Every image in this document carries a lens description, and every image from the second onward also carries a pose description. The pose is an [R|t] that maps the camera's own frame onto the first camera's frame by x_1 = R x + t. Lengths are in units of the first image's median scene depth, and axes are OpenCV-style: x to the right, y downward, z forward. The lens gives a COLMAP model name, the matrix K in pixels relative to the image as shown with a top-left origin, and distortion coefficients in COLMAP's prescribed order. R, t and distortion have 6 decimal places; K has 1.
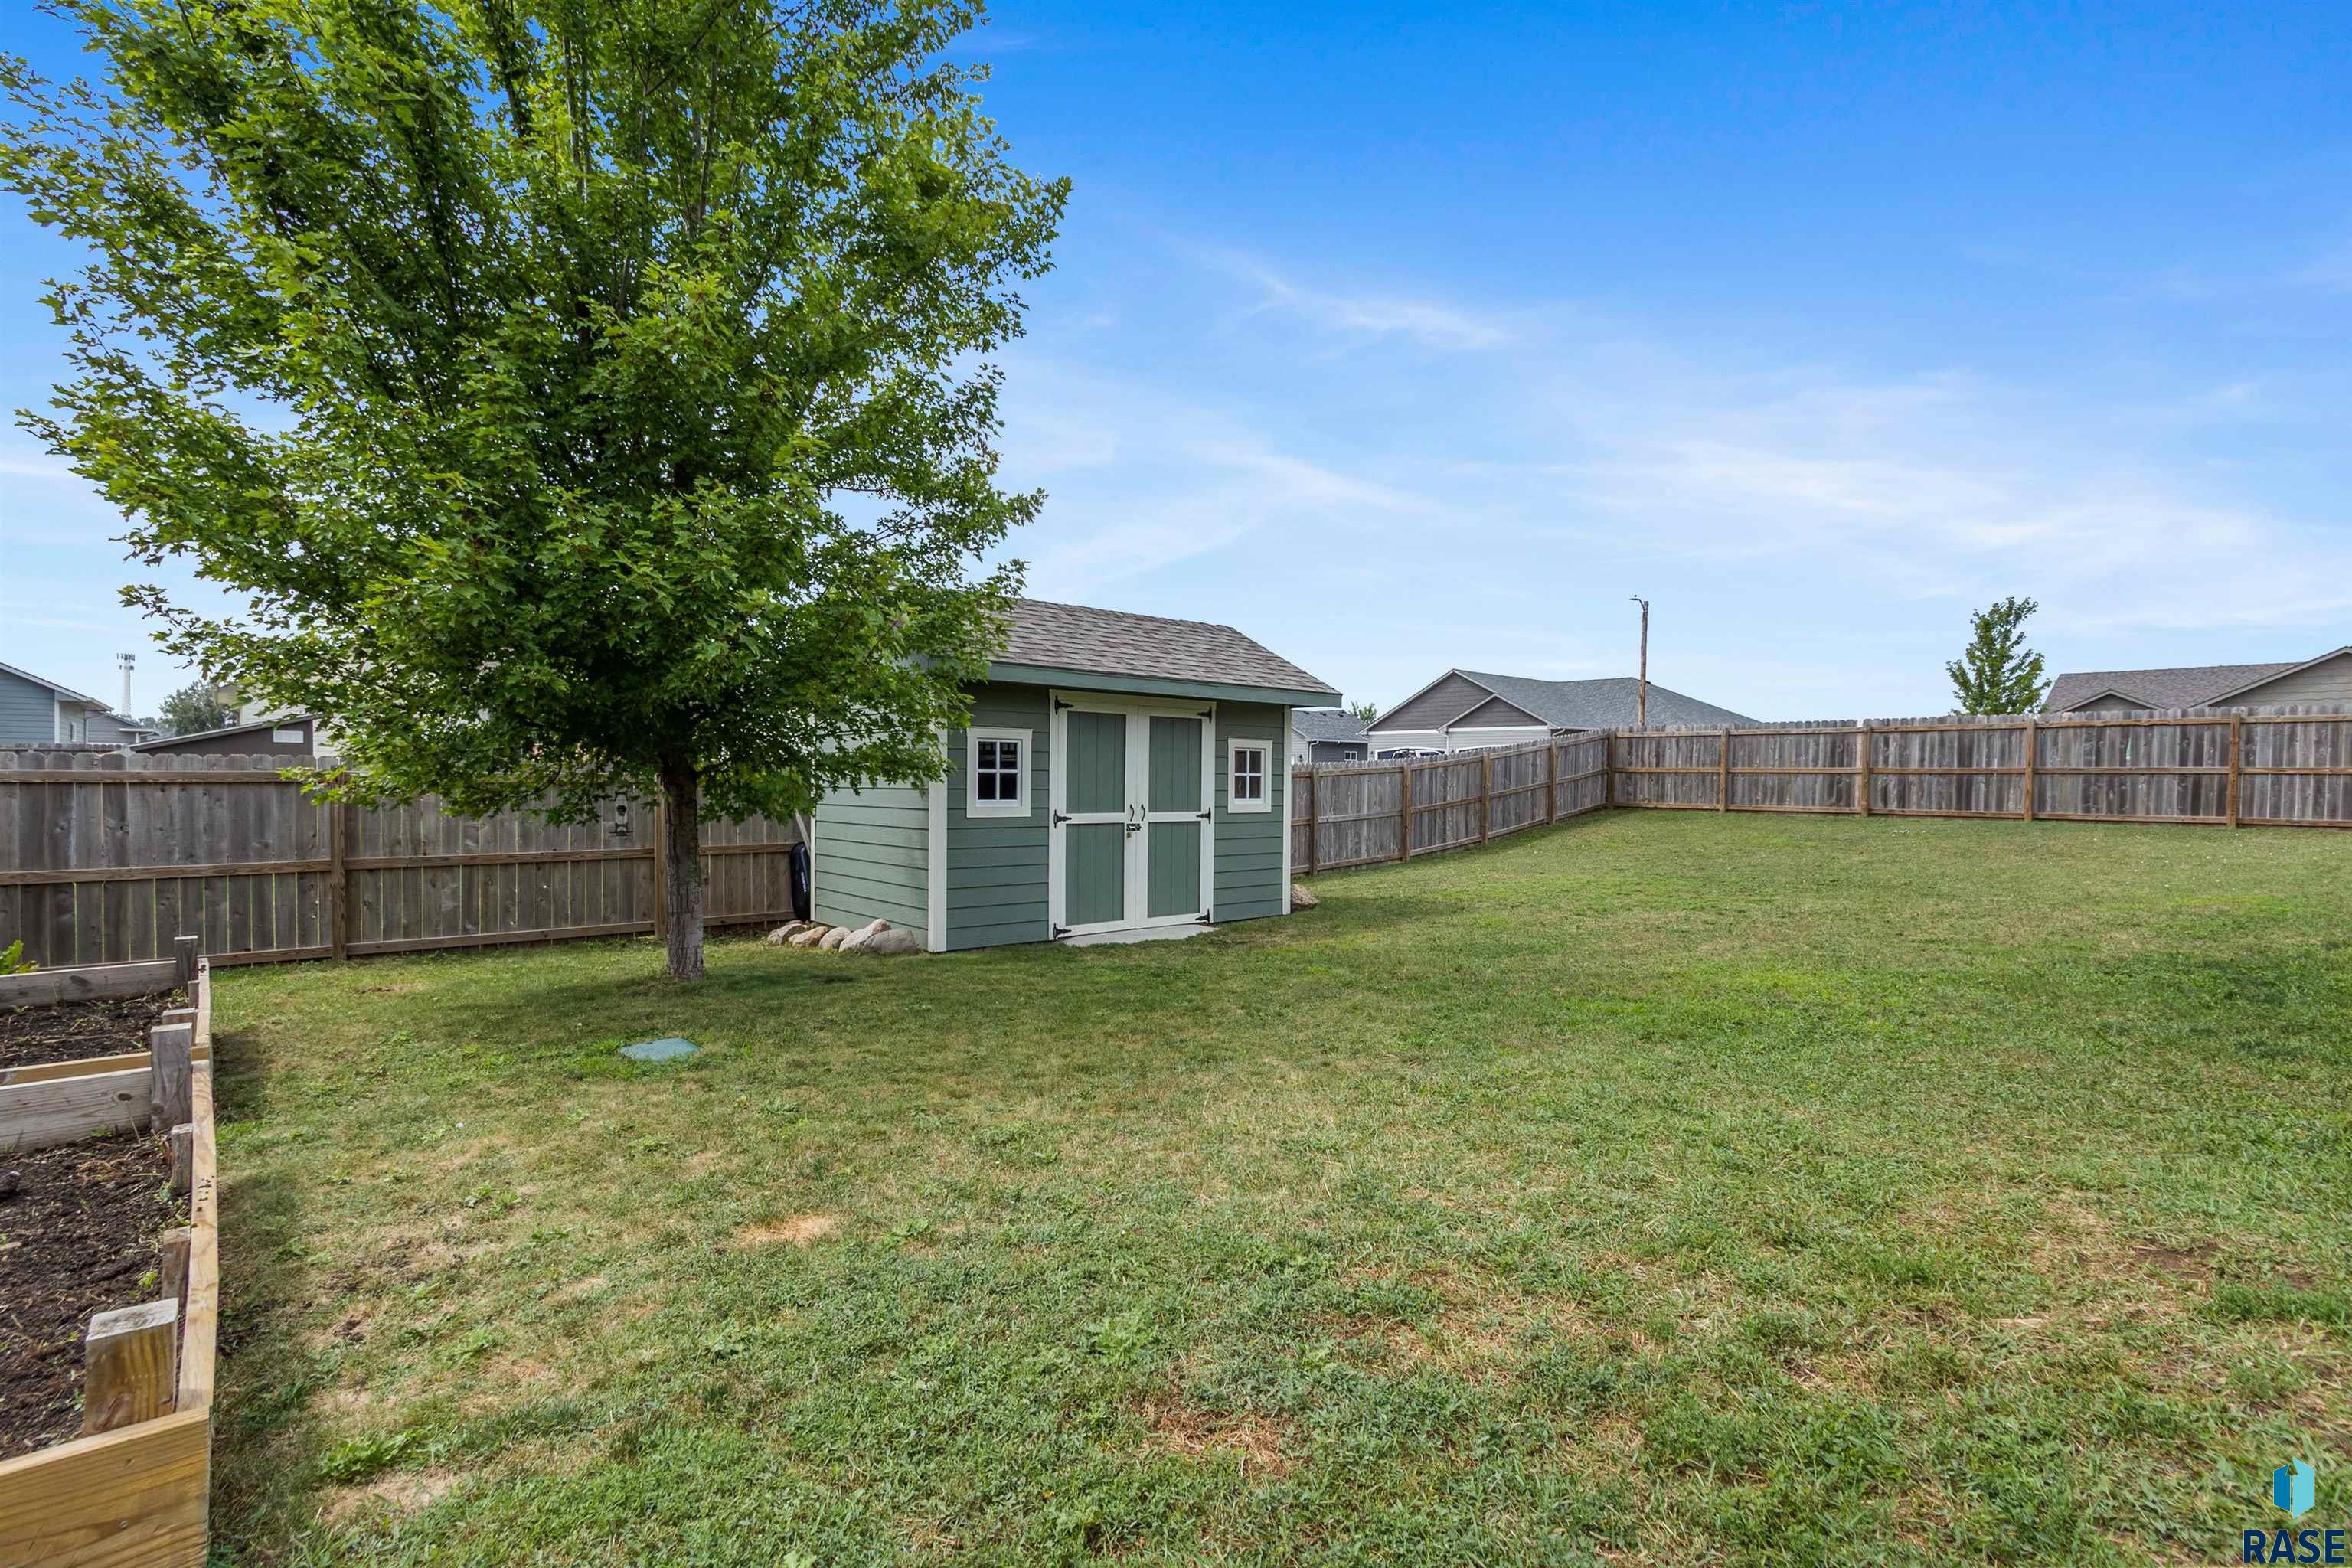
lens RADIAL K [[1068.8, 0, 1175.2], [0, 1068.8, 784.7], [0, 0, 1]] dist [0.000539, 0.000110]
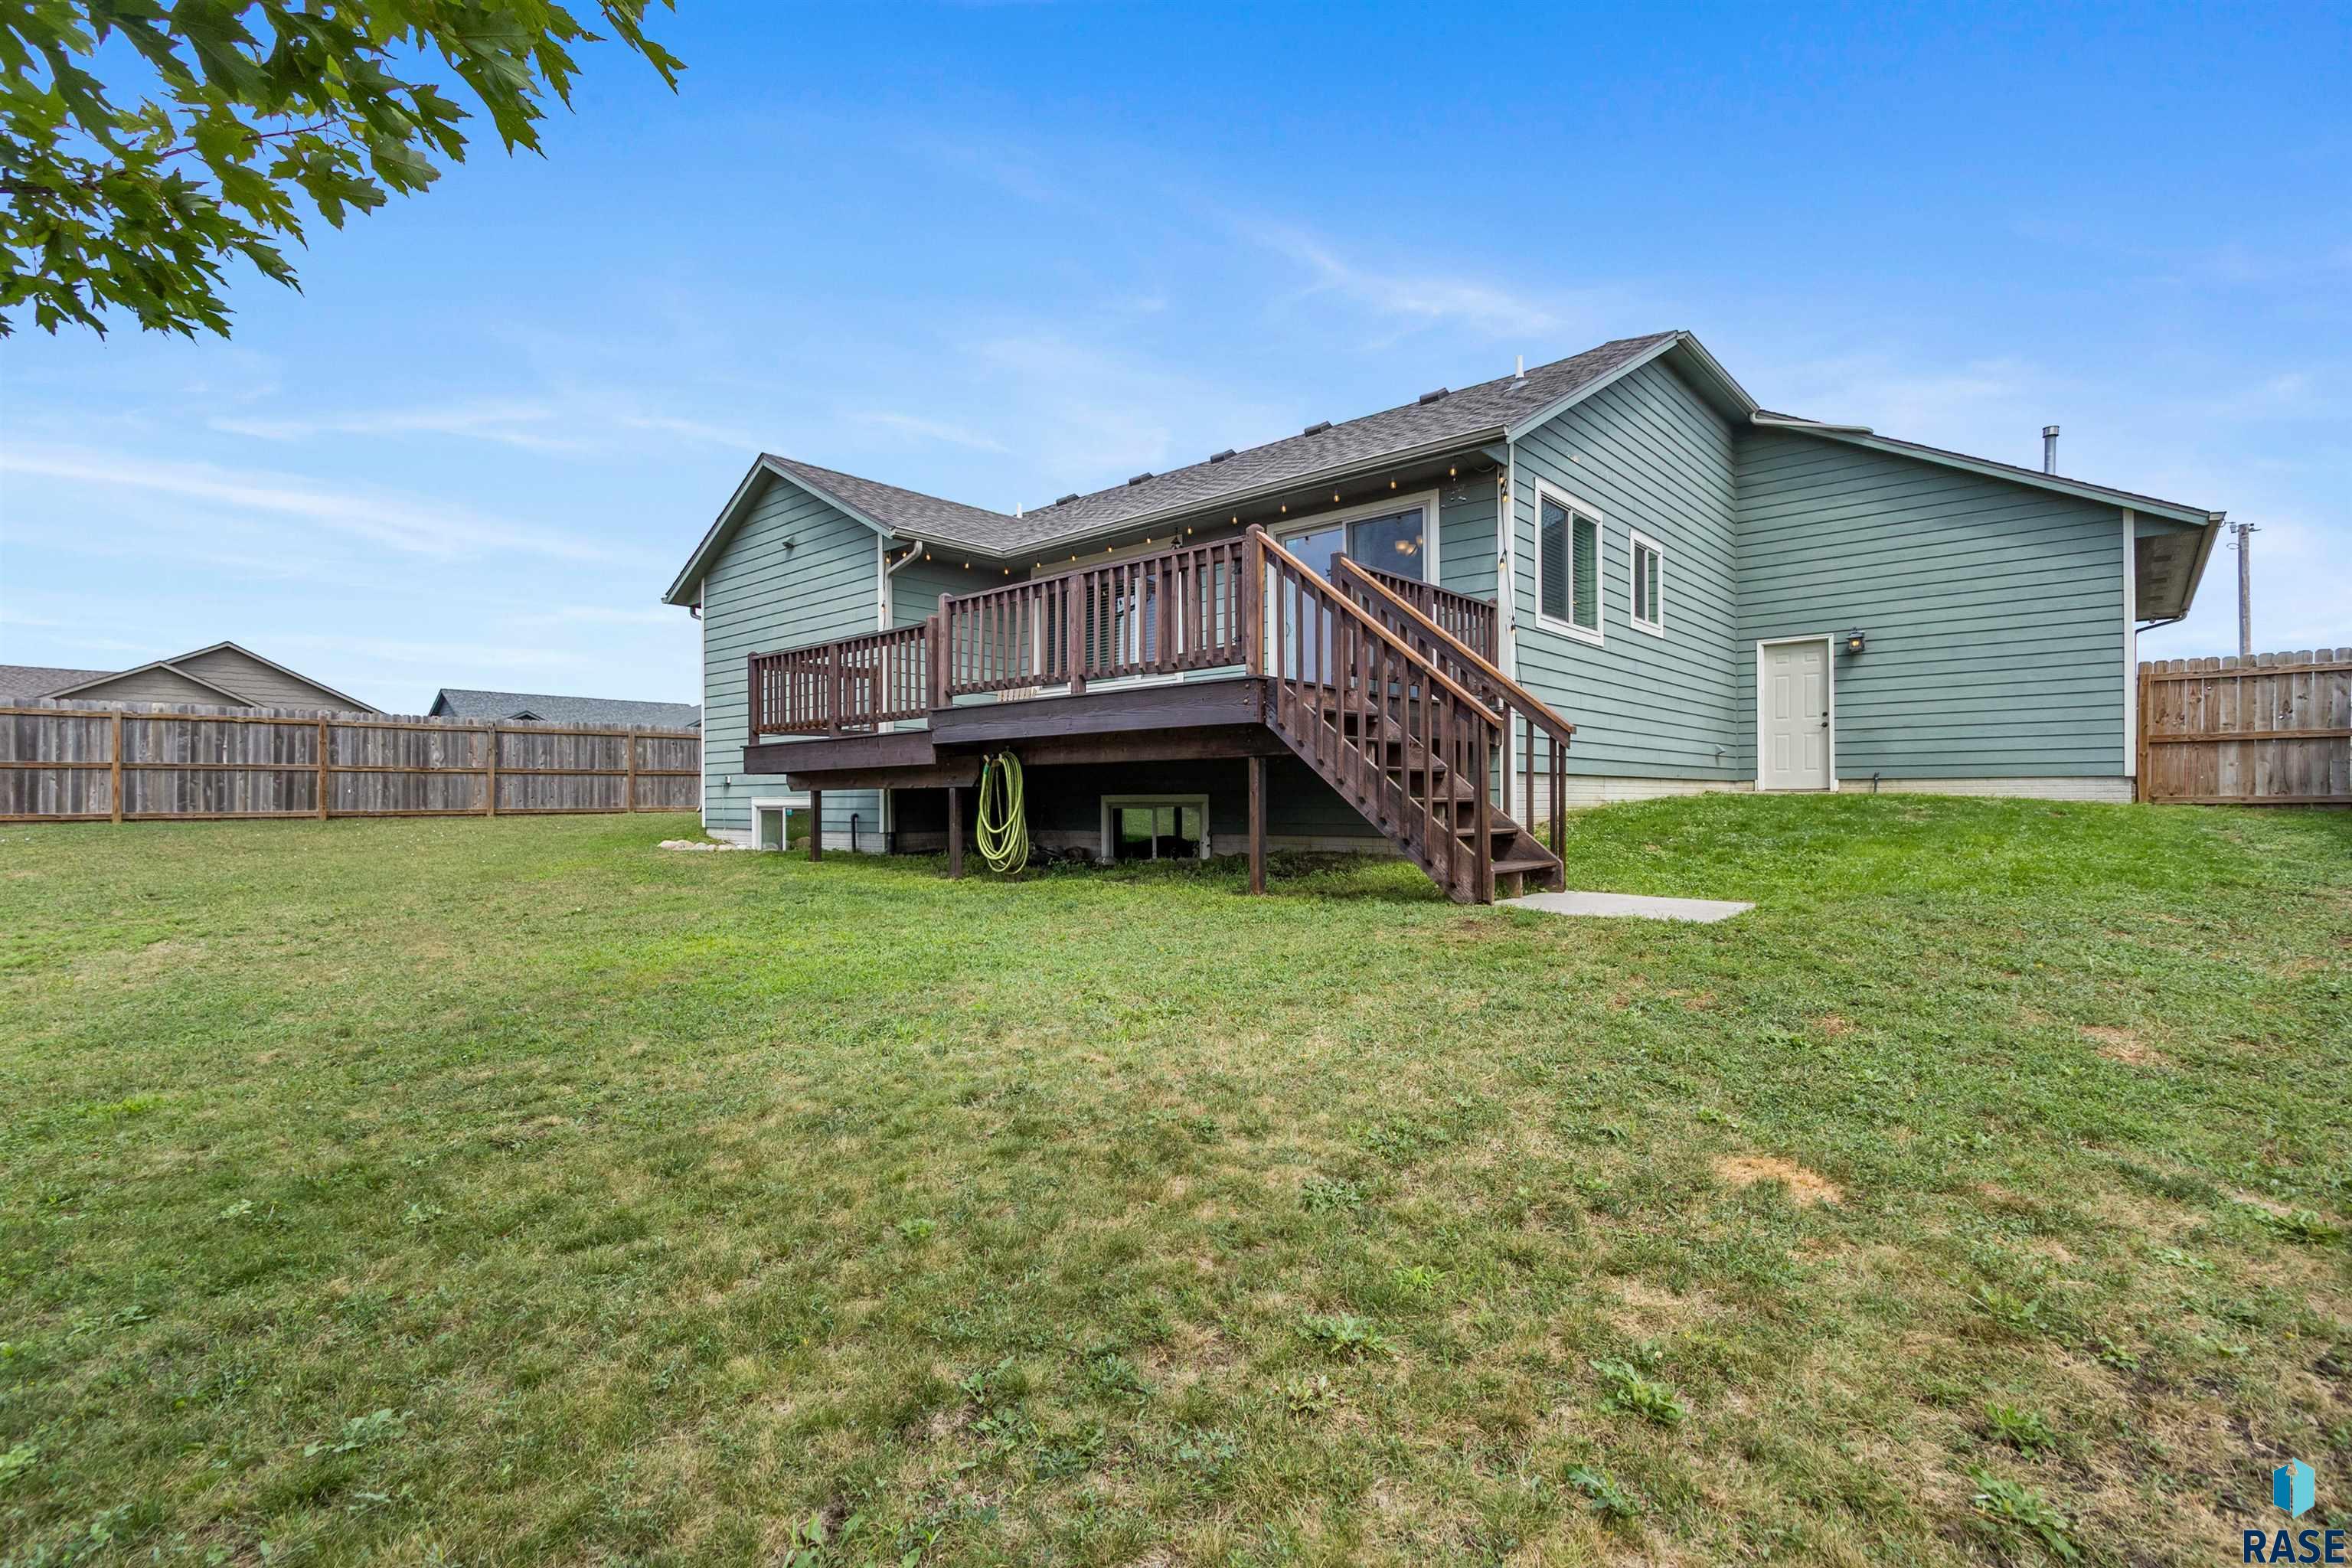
lens RADIAL K [[1068.8, 0, 1175.1], [0, 1068.8, 787.3], [0, 0, 1]] dist [0.000539, 0.000110]
pose [[-0.120715, 0.001951, 0.992685, -0.197445], [0.011326, 0.999936, -0.000588, 0.016362], [-0.992623, 0.011172, -0.120729, 0.250524]]
